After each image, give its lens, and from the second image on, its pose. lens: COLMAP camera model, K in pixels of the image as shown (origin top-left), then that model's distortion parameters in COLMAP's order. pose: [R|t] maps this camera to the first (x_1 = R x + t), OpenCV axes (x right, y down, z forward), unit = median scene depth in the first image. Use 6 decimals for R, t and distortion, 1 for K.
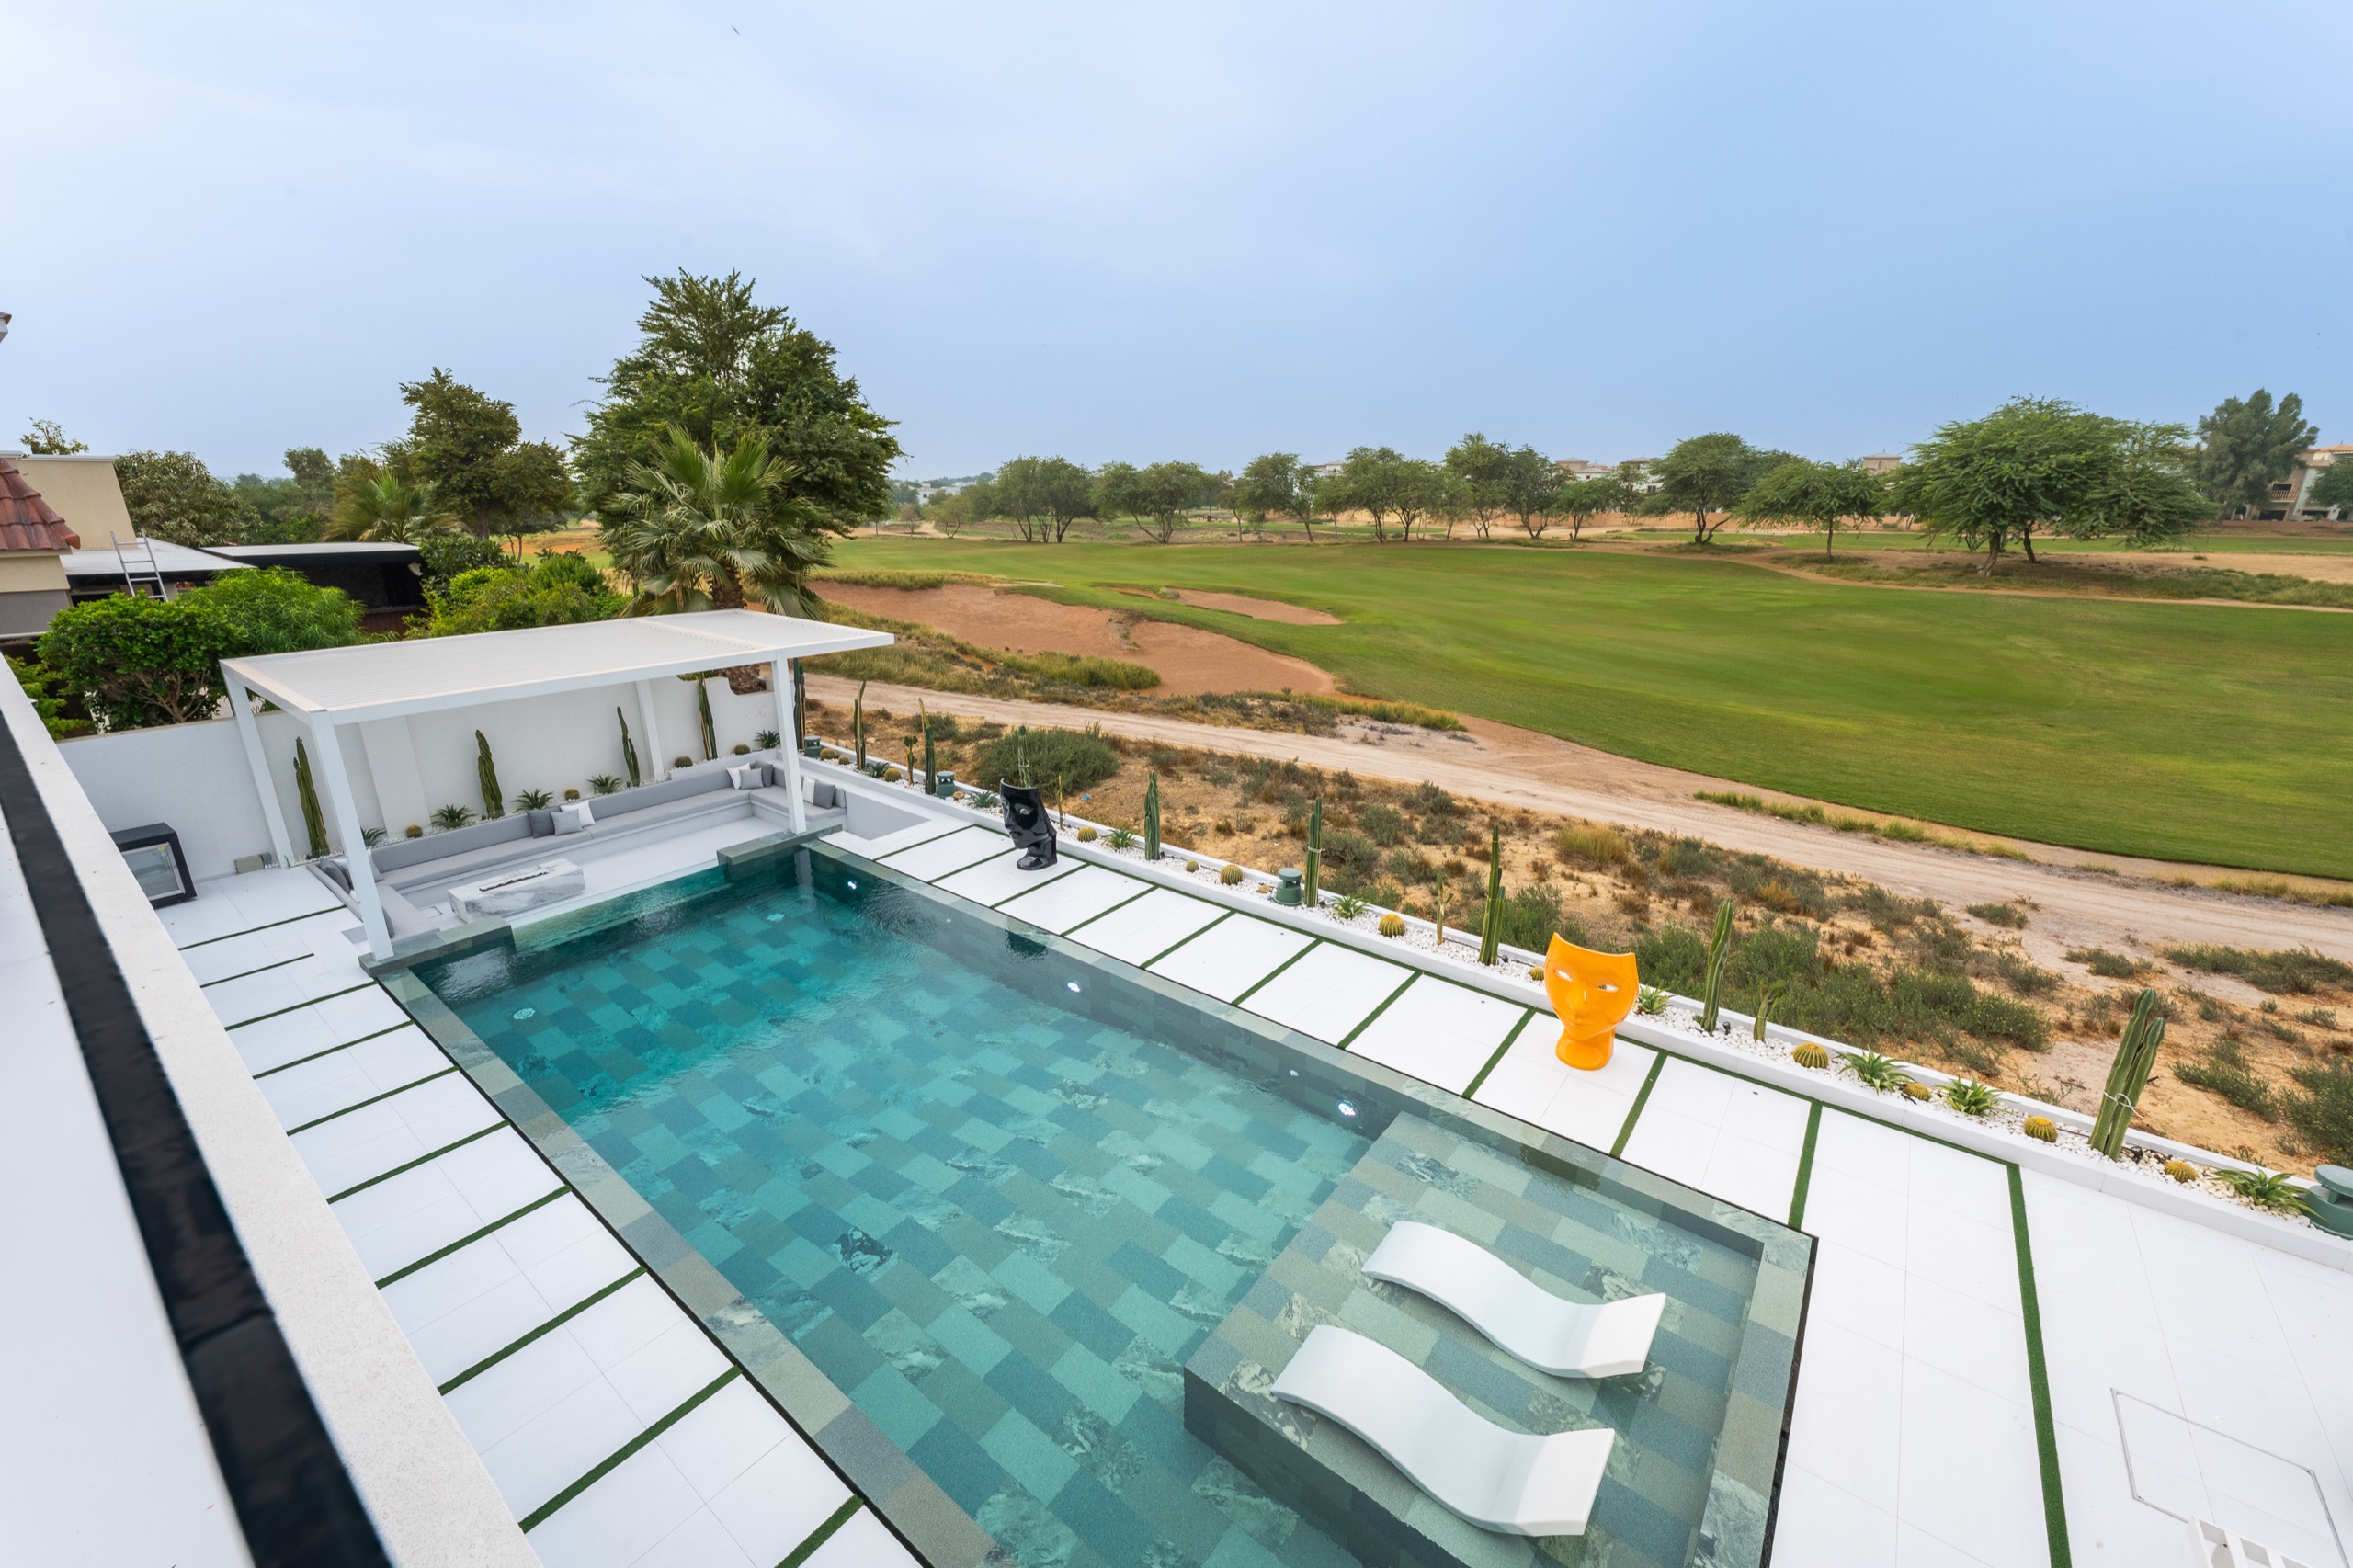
lens RADIAL K [[944.2, 0, 1172.7], [0, 944.2, 768.0], [0, 0, 1]] dist [0.000503, -0.000066]
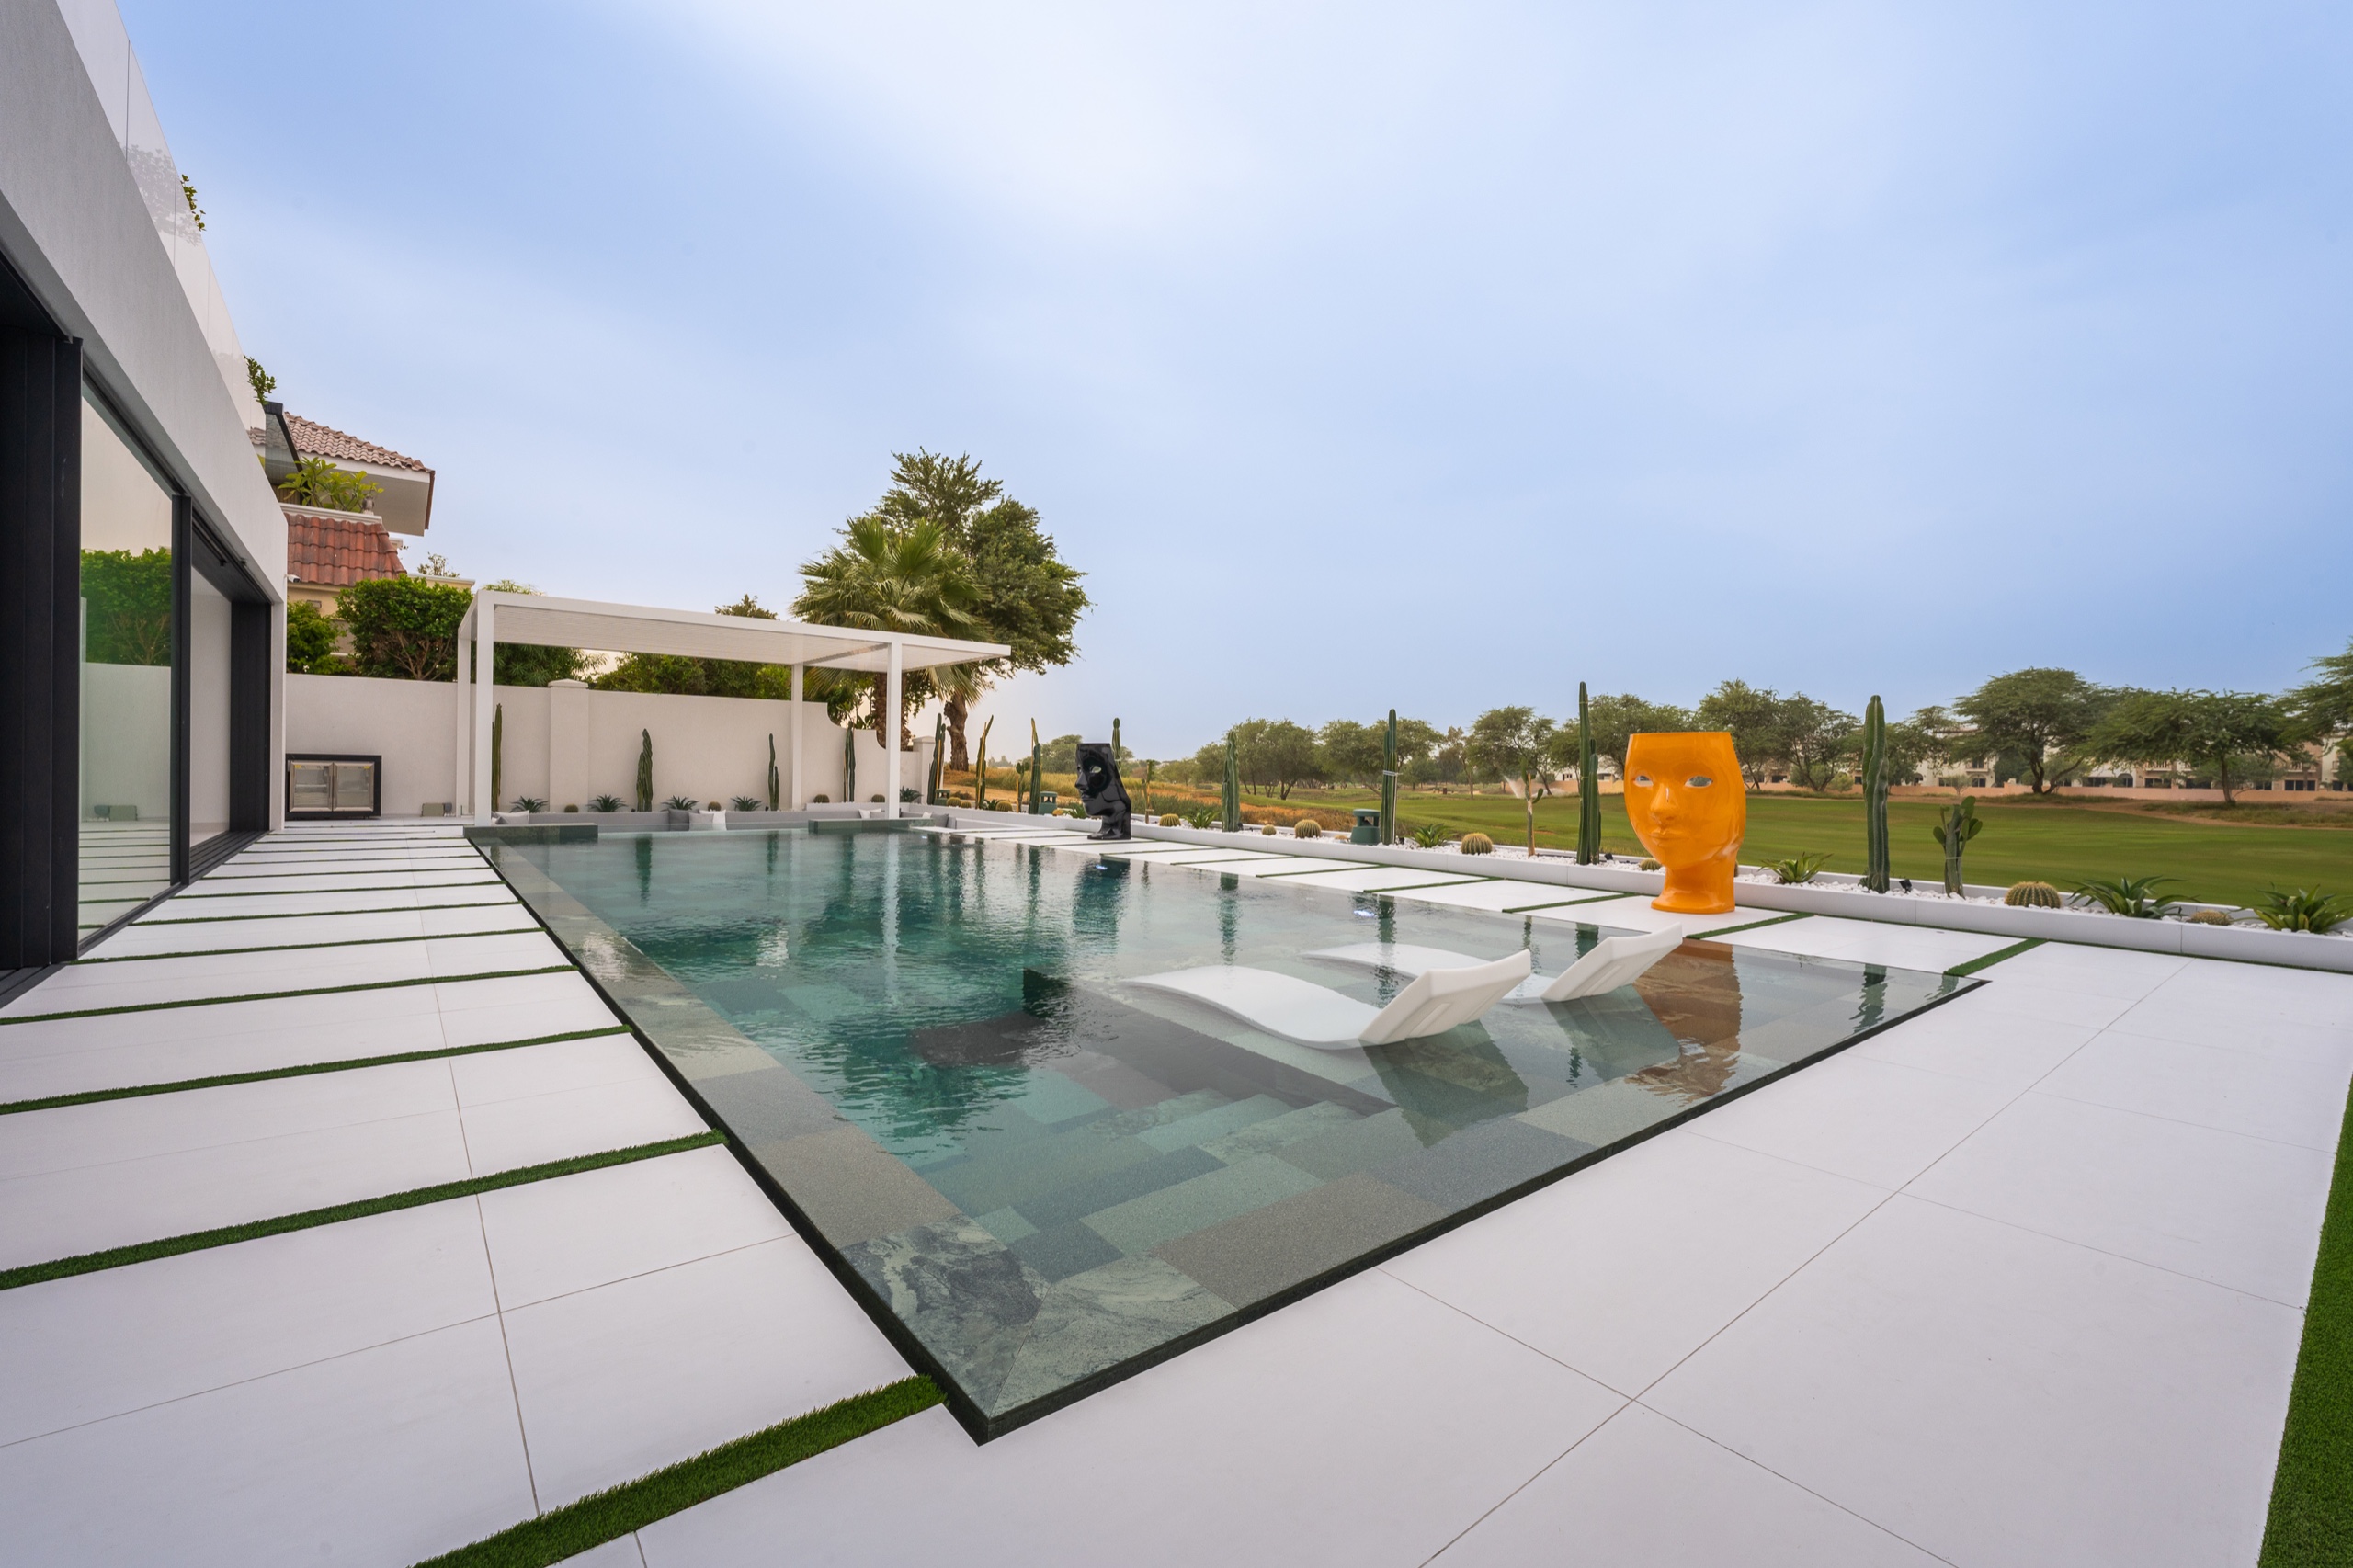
lens RADIAL K [[982.8, 0, 1174.0], [0, 982.8, 774.4], [0, 0, 1]] dist [0.002590, -0.000137]
pose [[0.971006, 0.012655, -0.238722, 0.084338], [-0.080856, 0.957130, -0.278145, 0.173550], [0.224968, 0.289383, 0.930402, 0.054752]]
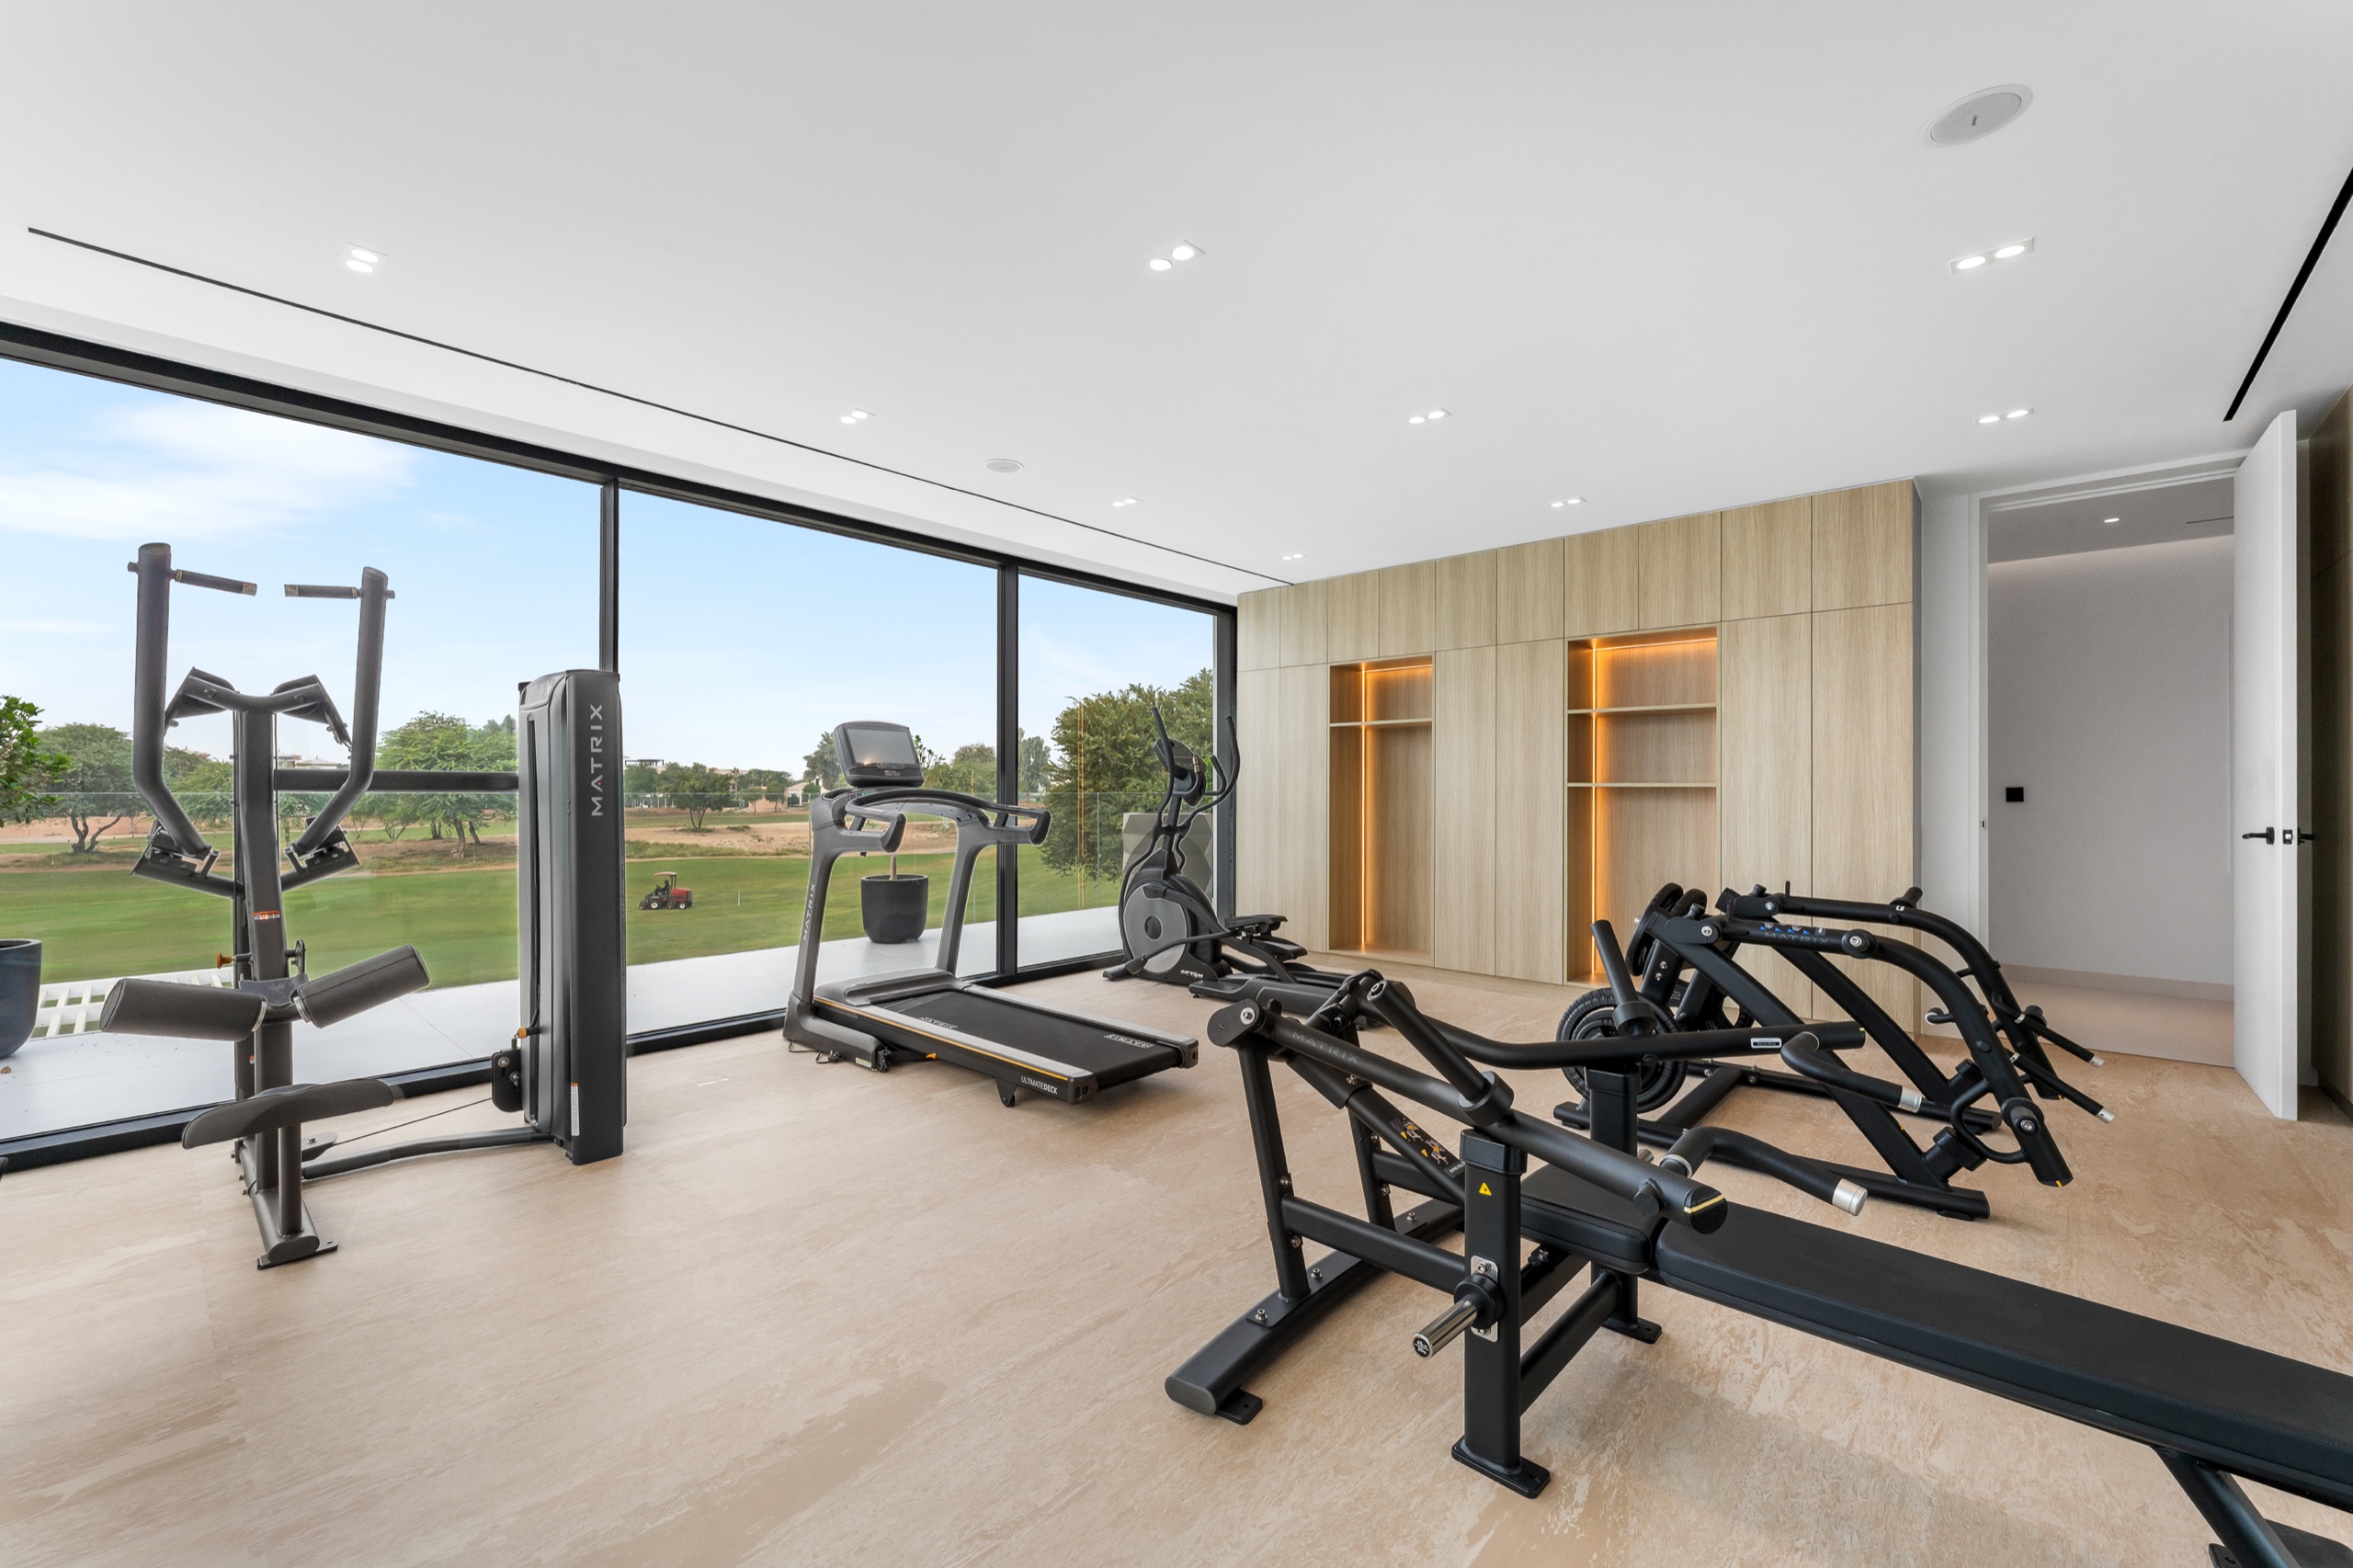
lens RADIAL K [[954.0, 0, 1176.5], [0, 954.0, 784.0], [0, 0, 1]] dist [-0.000951, -0.000135]
pose [[0.074105, -0.001514, 0.997249, -0.660022], [0.286665, 0.957825, -0.019848, -0.031233], [-0.955160, 0.287347, 0.071414, 0.101476]]
